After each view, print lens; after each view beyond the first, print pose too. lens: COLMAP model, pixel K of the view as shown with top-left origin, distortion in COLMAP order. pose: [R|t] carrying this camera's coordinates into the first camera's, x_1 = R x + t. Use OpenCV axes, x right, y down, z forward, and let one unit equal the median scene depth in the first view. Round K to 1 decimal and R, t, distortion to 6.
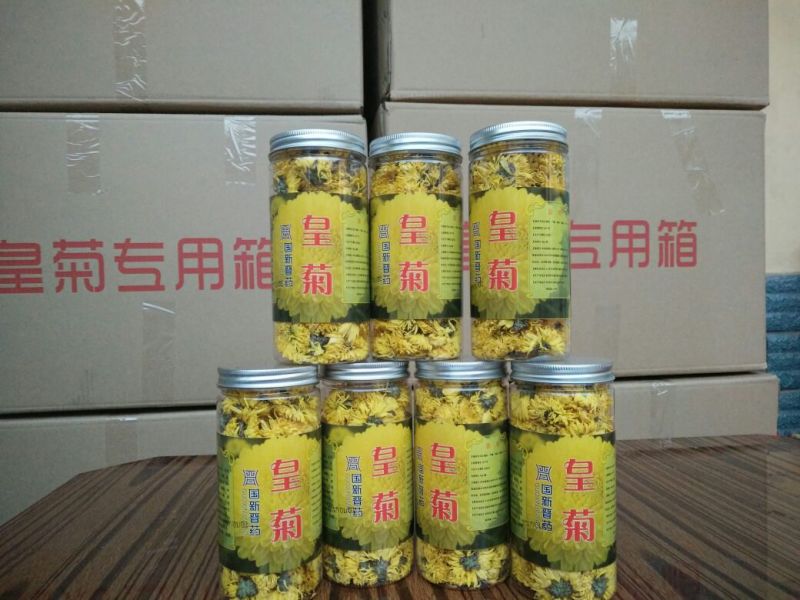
lens RADIAL K [[684.7, 0, 400.0], [0, 684.7, 300.0], [0, 0, 1]] dist [0.004502, -0.005286]
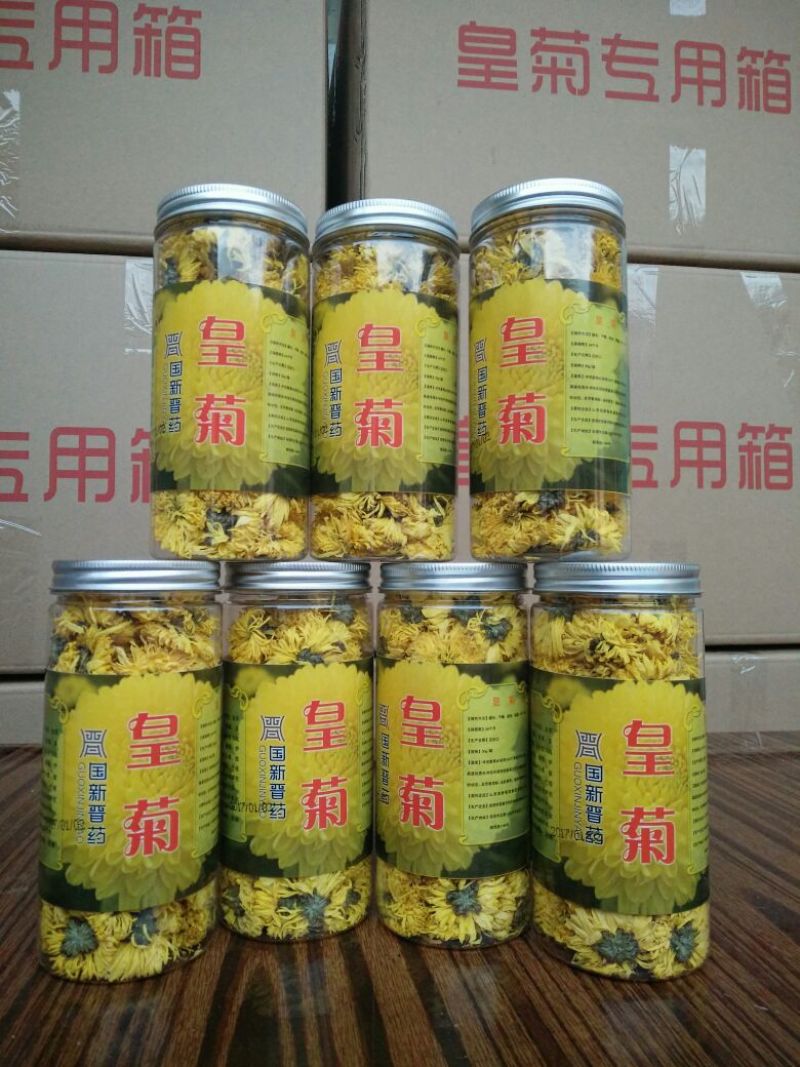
lens RADIAL K [[840.1, 0, 400.0], [0, 840.1, 533.5], [0, 0, 1]] dist [0.001369, 0.002198]
pose [[0.999744, 0.019380, 0.011683, 0.032221], [-0.018330, 0.996286, -0.084133, 0.129165], [-0.013270, 0.083898, 0.996386, 0.248707]]
